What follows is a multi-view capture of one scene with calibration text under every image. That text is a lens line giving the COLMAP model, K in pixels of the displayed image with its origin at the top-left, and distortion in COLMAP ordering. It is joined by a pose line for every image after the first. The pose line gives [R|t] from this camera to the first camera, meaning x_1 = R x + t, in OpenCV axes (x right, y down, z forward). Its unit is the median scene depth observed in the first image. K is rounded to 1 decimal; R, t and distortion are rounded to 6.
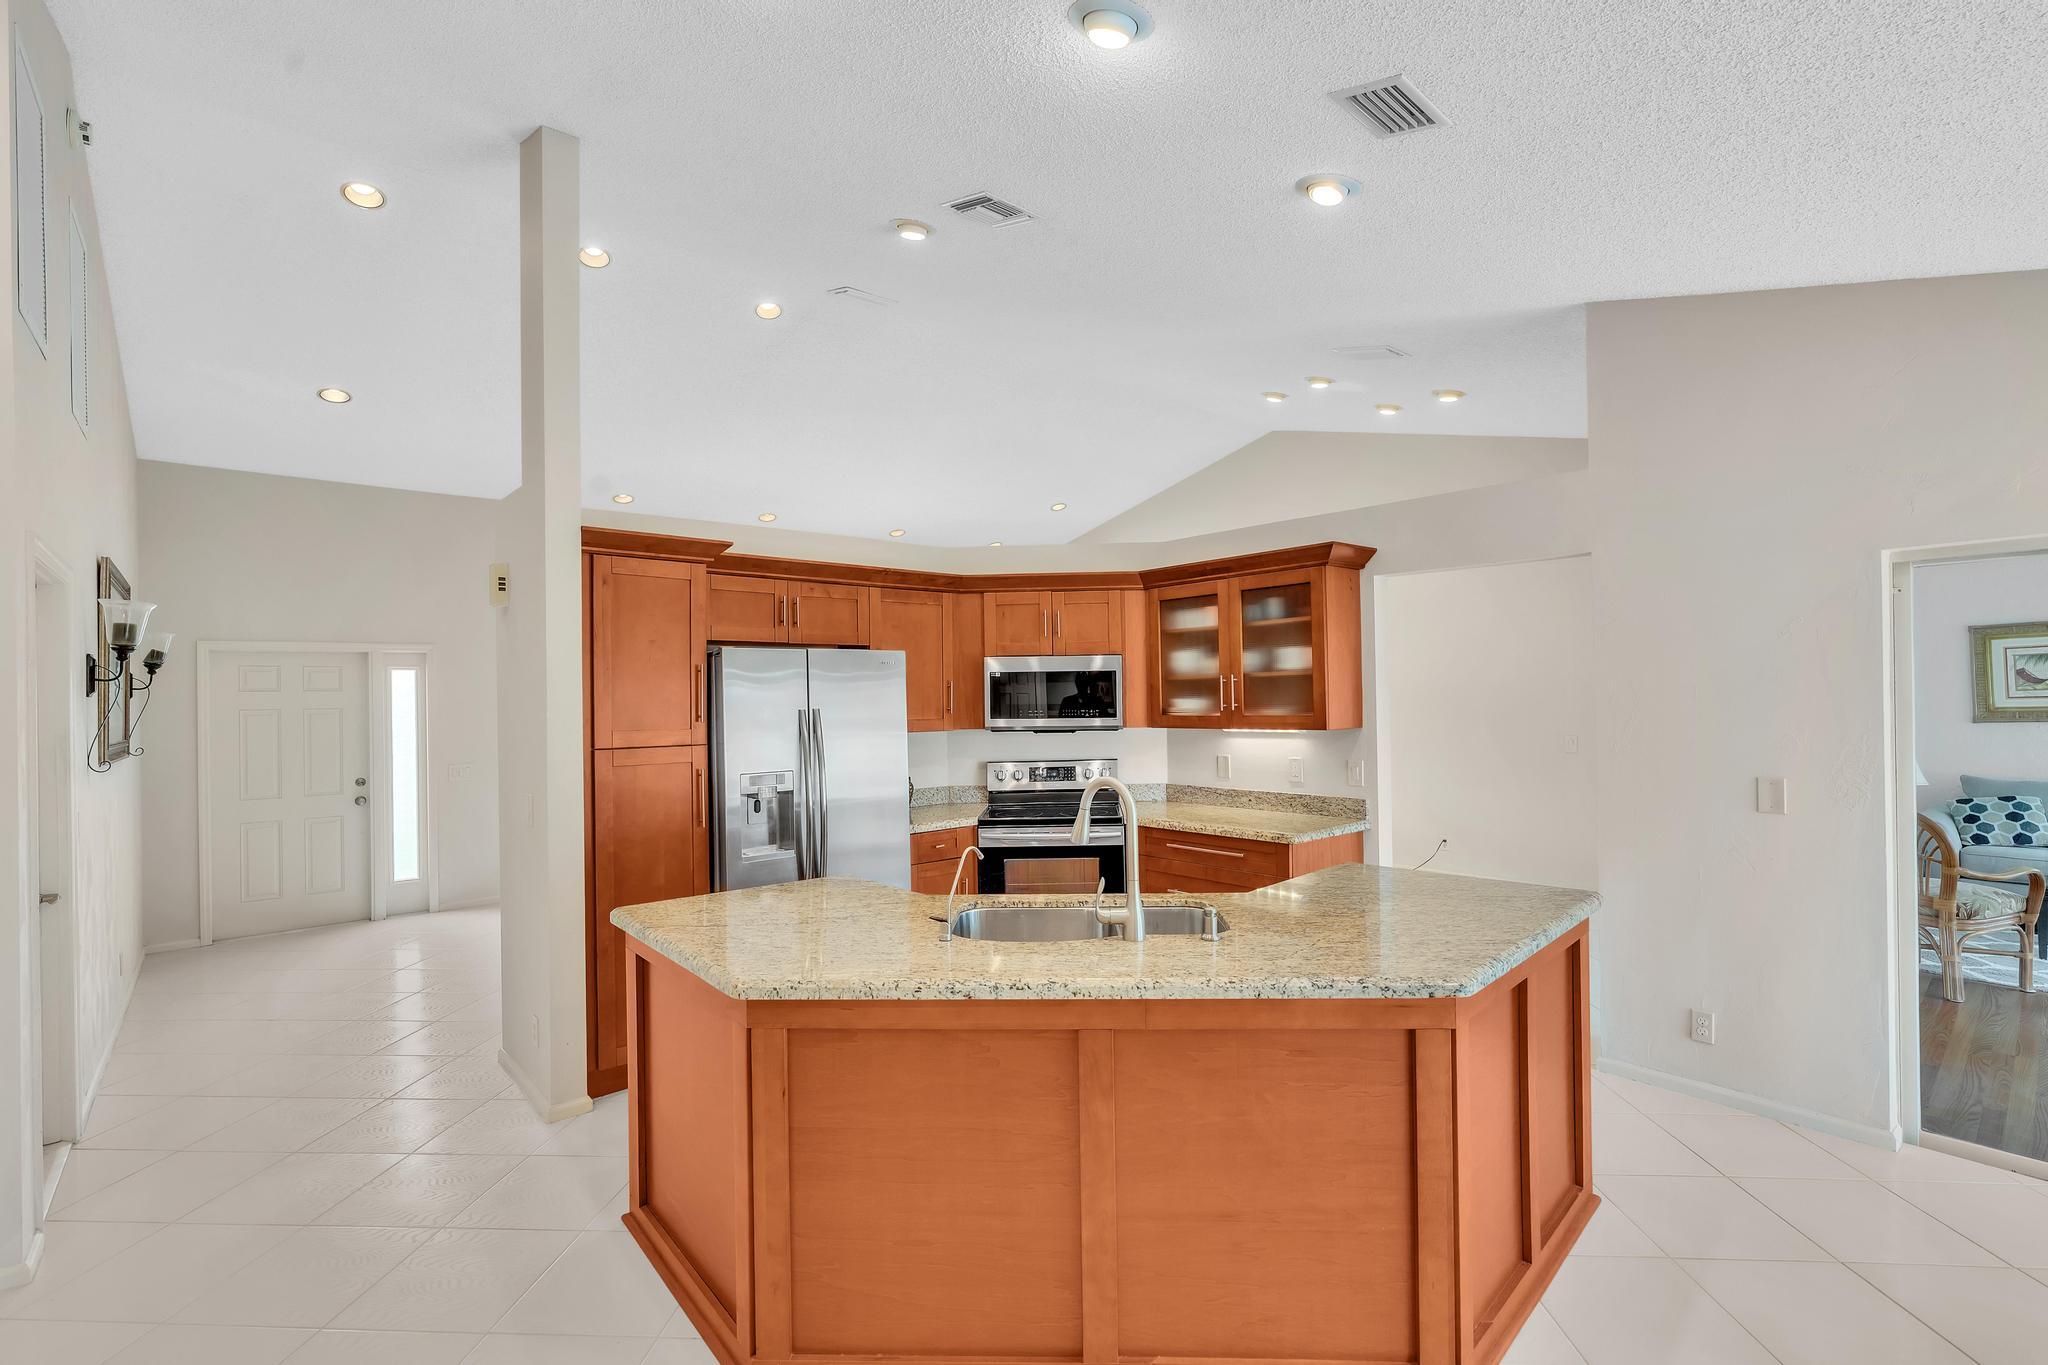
lens RADIAL K [[915.9, 0, 1017.6], [0, 915.9, 687.9], [0, 0, 1]] dist [-0.004285, 0.000010]
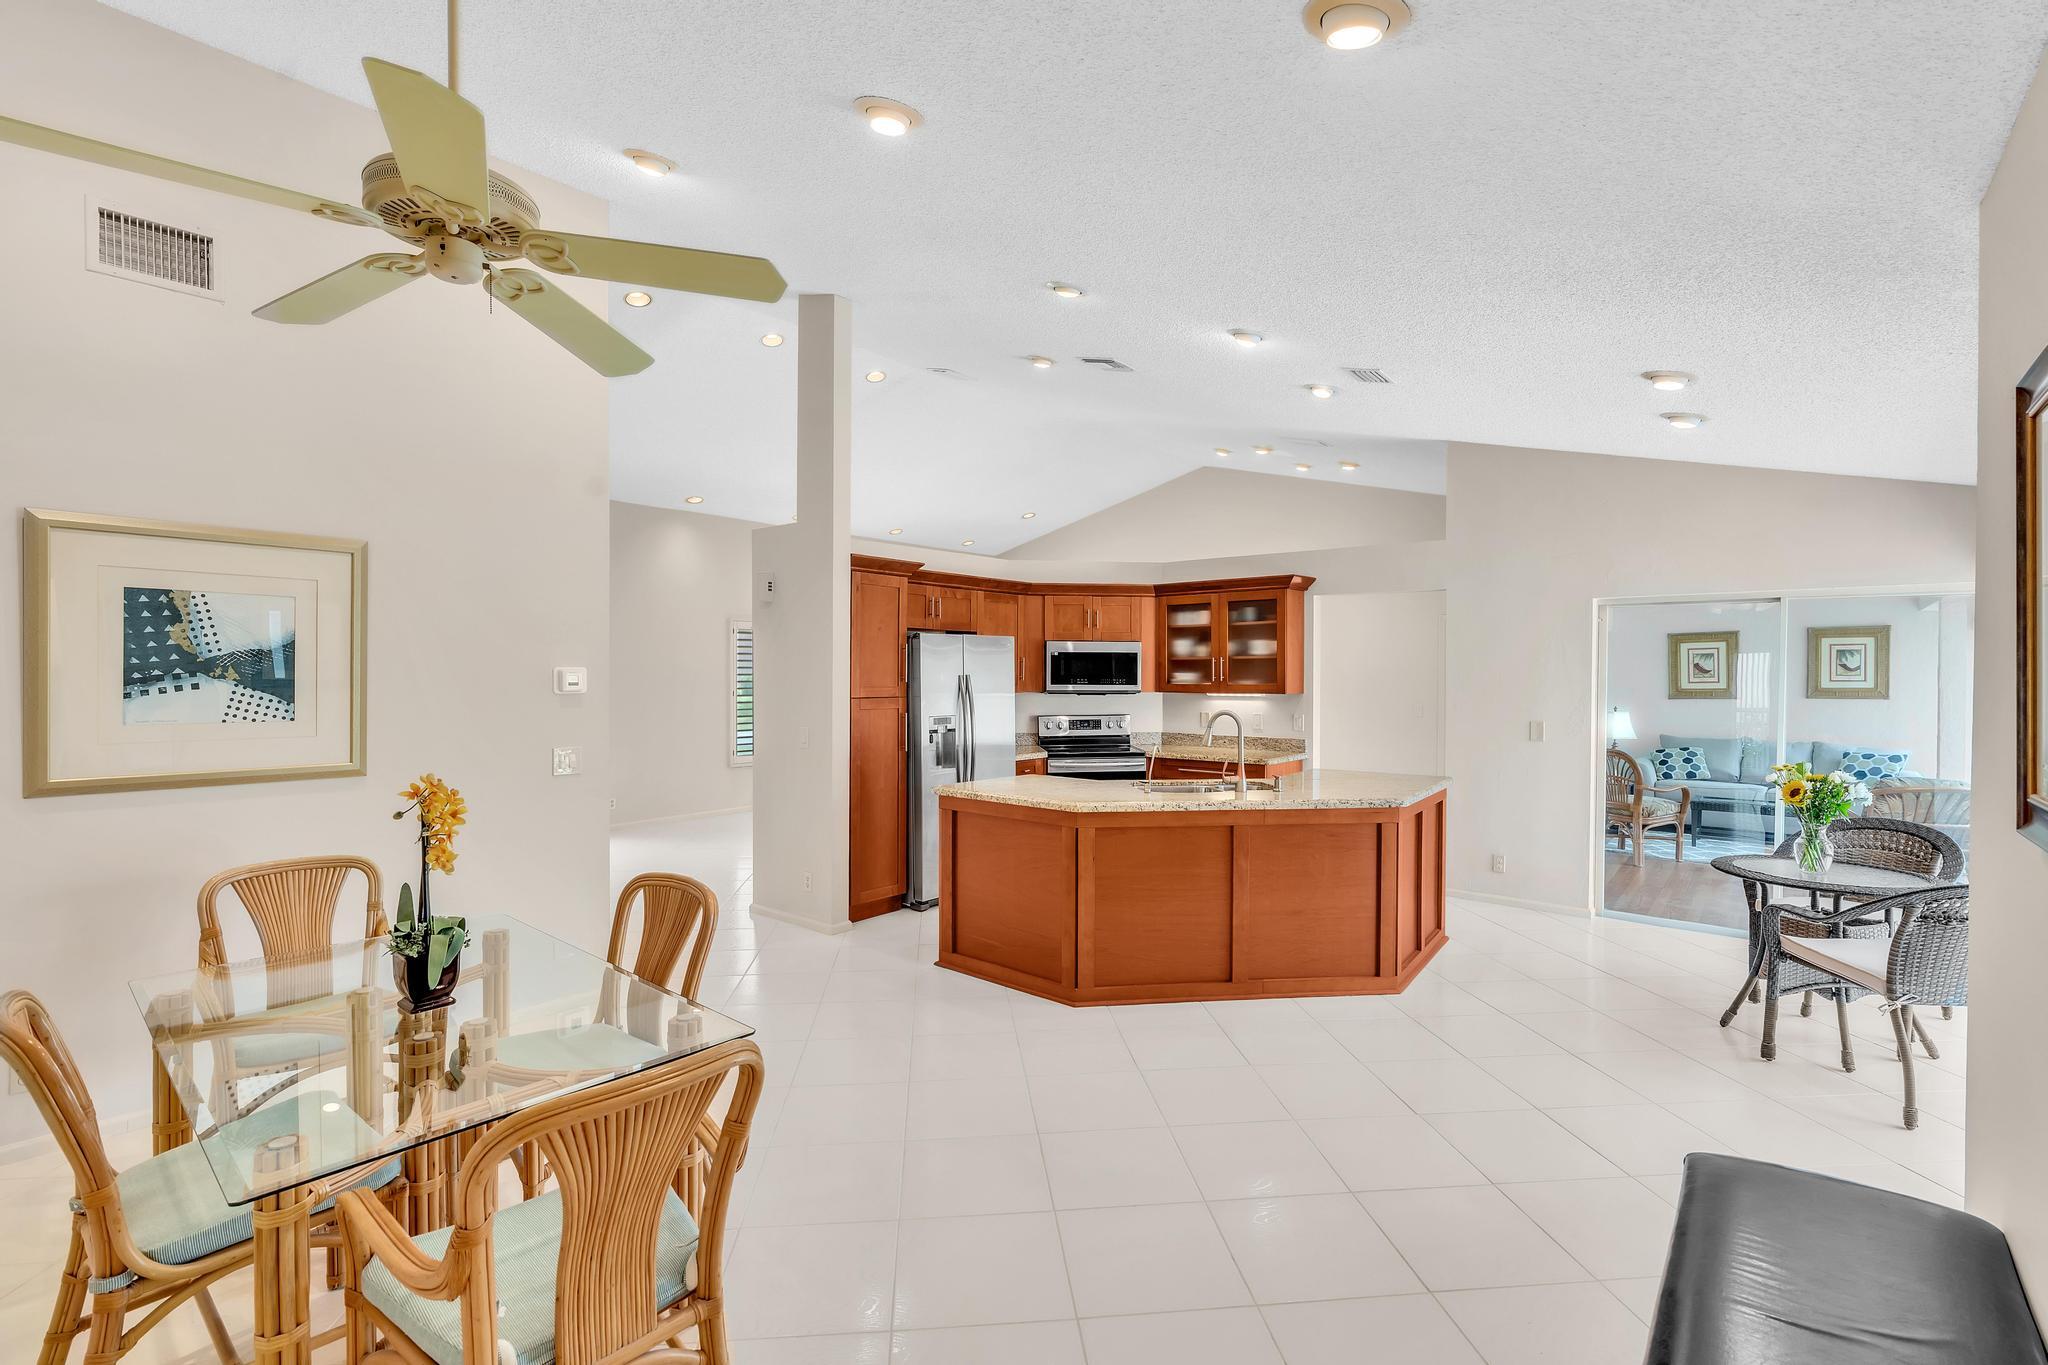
lens RADIAL K [[921.2, 0, 1013.8], [0, 921.2, 675.8], [0, 0, 1]] dist [-0.007027, 0.000354]
pose [[0.987864, 0.016985, 0.154388, -0.326513], [-0.018950, 0.999757, 0.011261, 0.005519], [-0.154160, -0.014050, 0.987946, -0.432694]]
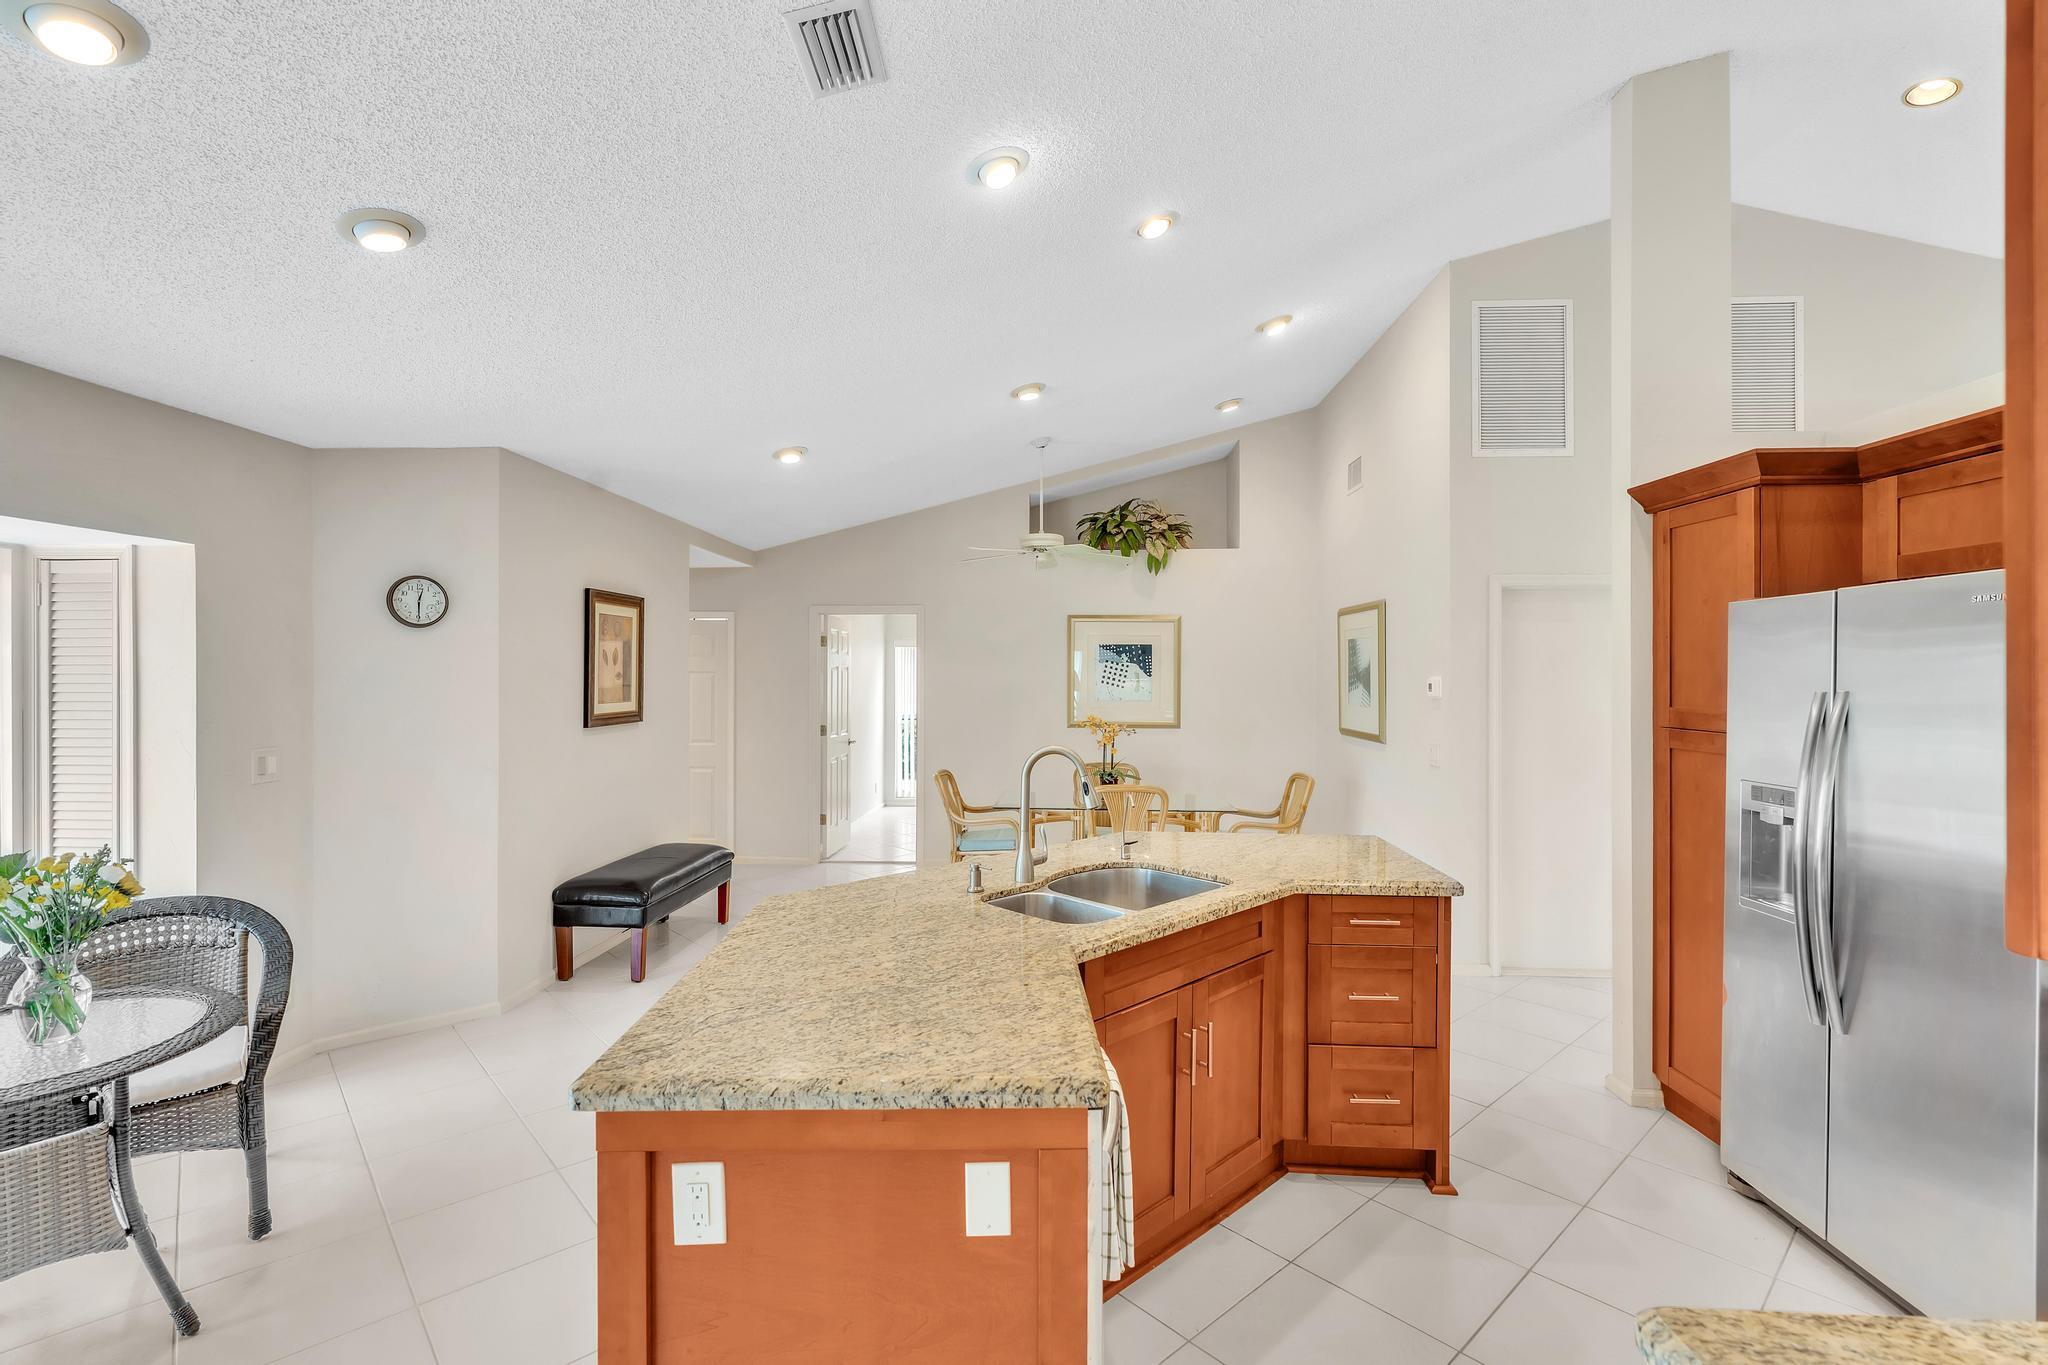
lens RADIAL K [[912.4, 0, 1012.7], [0, 912.4, 679.1], [0, 0, 1]] dist [-0.005870, 0.000069]
pose [[-0.690276, 0.017244, -0.723341, 0.483138], [0.016242, 0.999833, 0.008335, 0.001404], [0.723364, -0.005995, -0.690441, 0.885373]]
